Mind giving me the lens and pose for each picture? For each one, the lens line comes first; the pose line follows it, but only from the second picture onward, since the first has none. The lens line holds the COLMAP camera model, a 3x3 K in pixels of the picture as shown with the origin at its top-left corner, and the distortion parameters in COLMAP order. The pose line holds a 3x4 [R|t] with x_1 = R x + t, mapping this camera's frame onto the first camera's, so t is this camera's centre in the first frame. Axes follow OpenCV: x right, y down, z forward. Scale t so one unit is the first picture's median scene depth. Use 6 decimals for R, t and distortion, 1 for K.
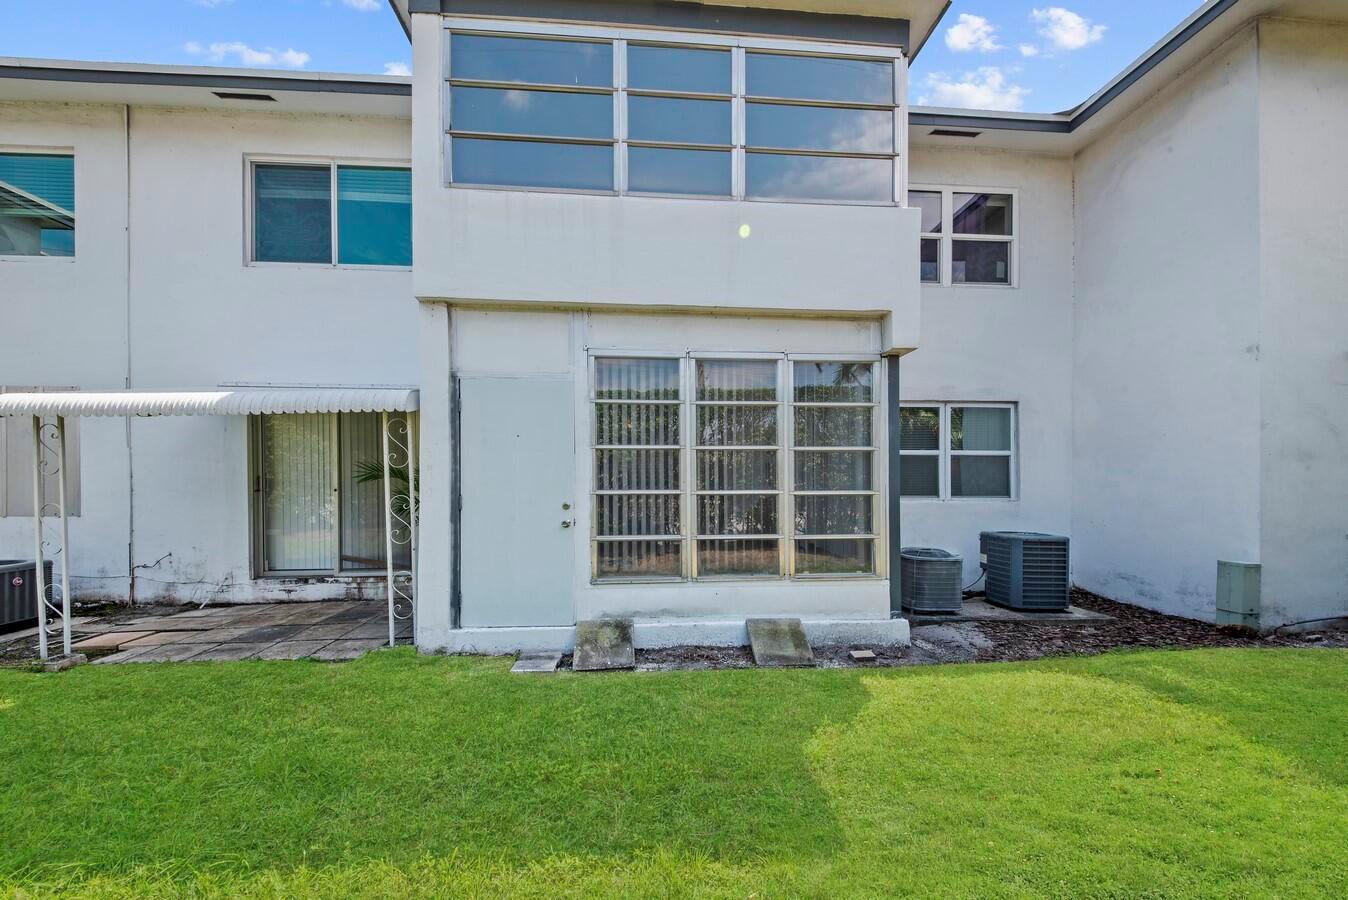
lens RADIAL K [[476.7, 0, 672.4], [0, 476.7, 479.0], [0, 0, 1]] dist [0.015576, -0.010708]
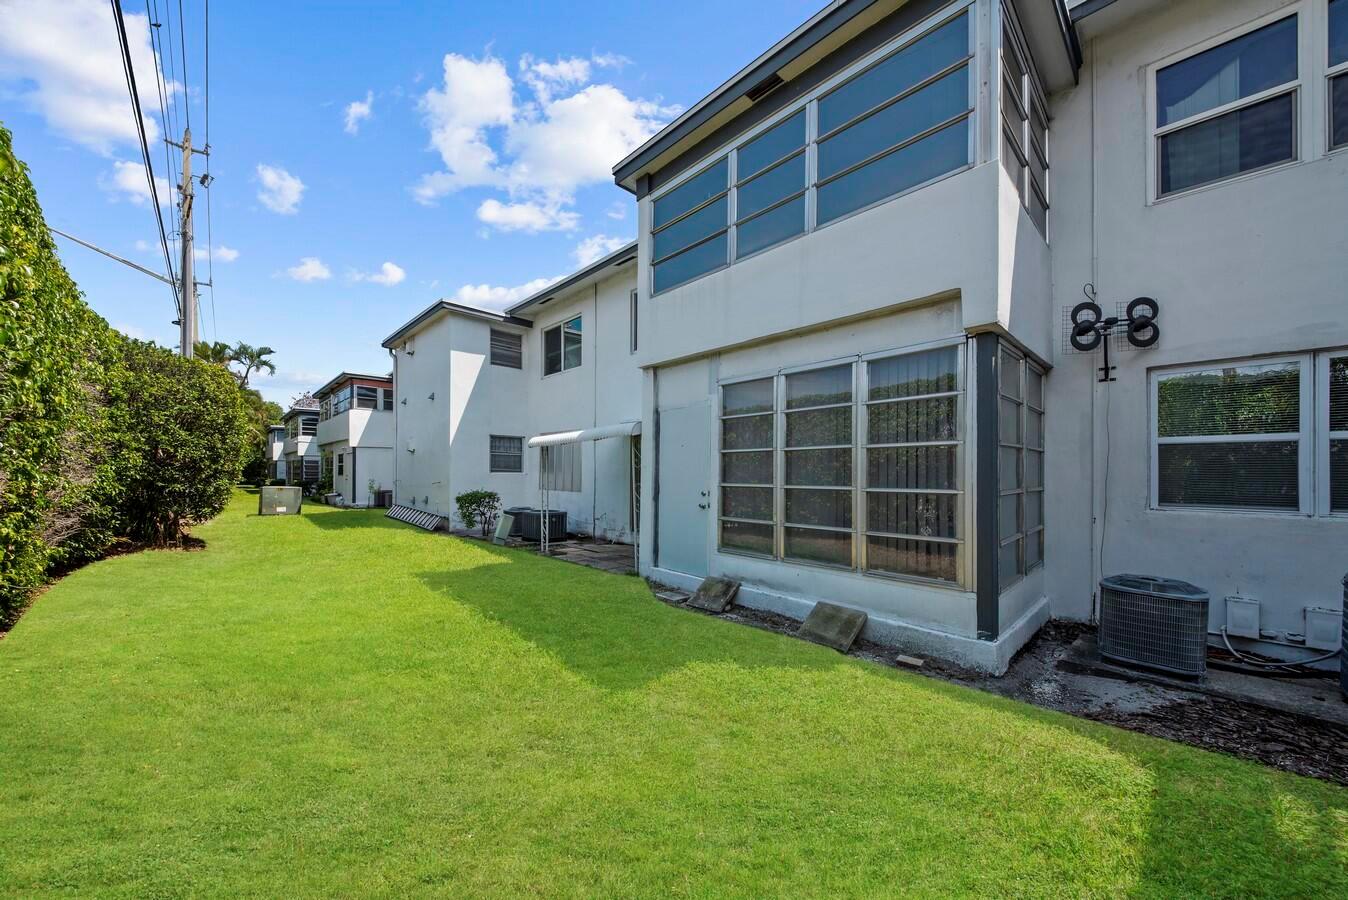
lens RADIAL K [[469.4, 0, 676.3], [0, 469.4, 475.6], [0, 0, 1]] dist [-0.021504, -0.000127]
pose [[0.633454, 0.006434, -0.773754, 0.777241], [-0.009170, 0.999958, 0.000808, 0.001588], [0.773726, 0.006583, 0.633486, 0.047285]]
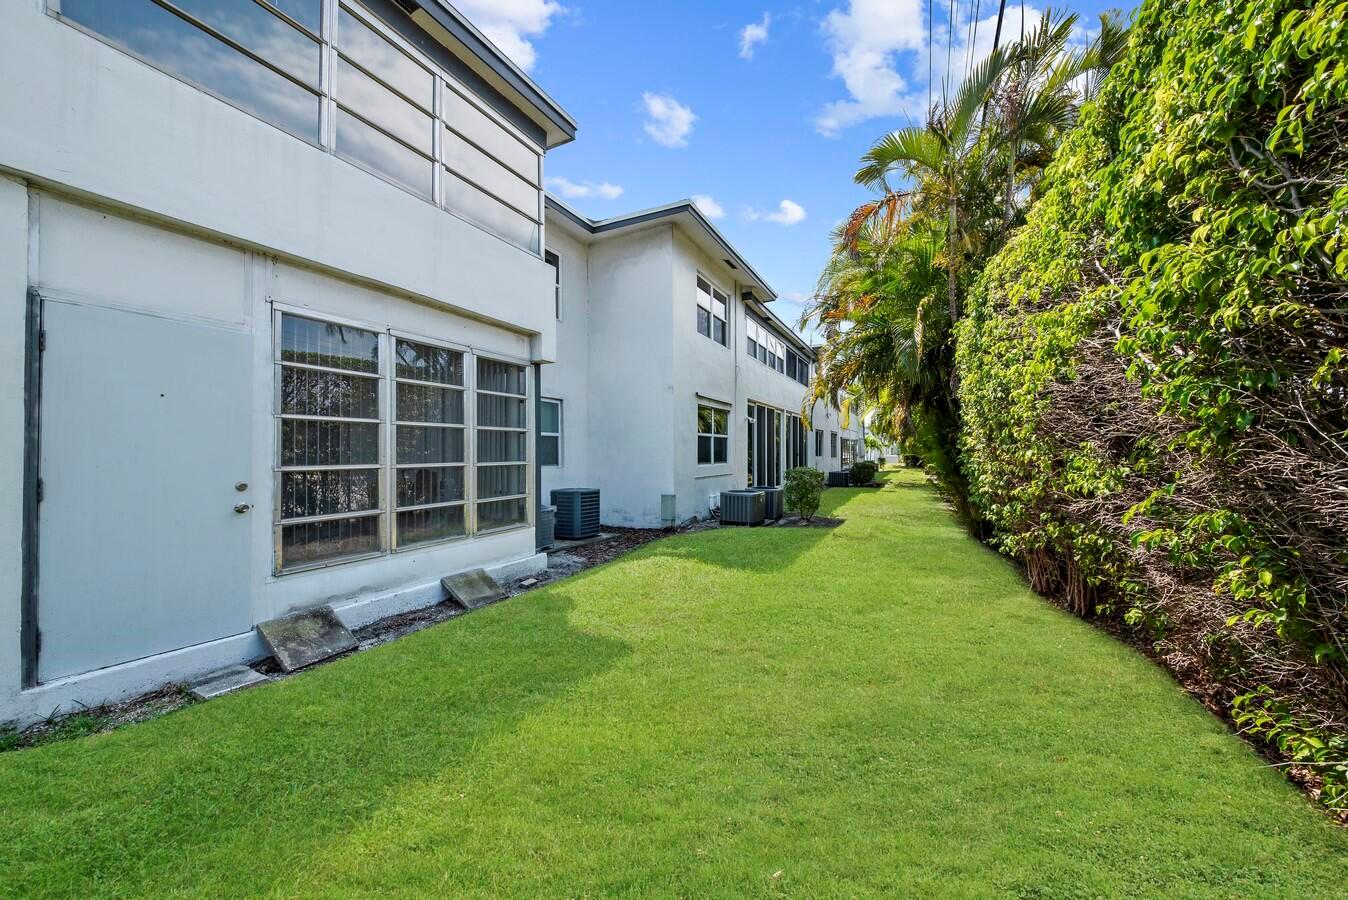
lens RADIAL K [[465.2, 0, 679.4], [0, 465.2, 445.8], [0, 0, 1]] dist [-0.000238, -0.014416]
pose [[0.518126, 0.009815, 0.855248, -0.486095], [0.004766, 0.999886, -0.014362, 0.001012], [-0.855291, 0.011517, 0.518020, -0.047452]]
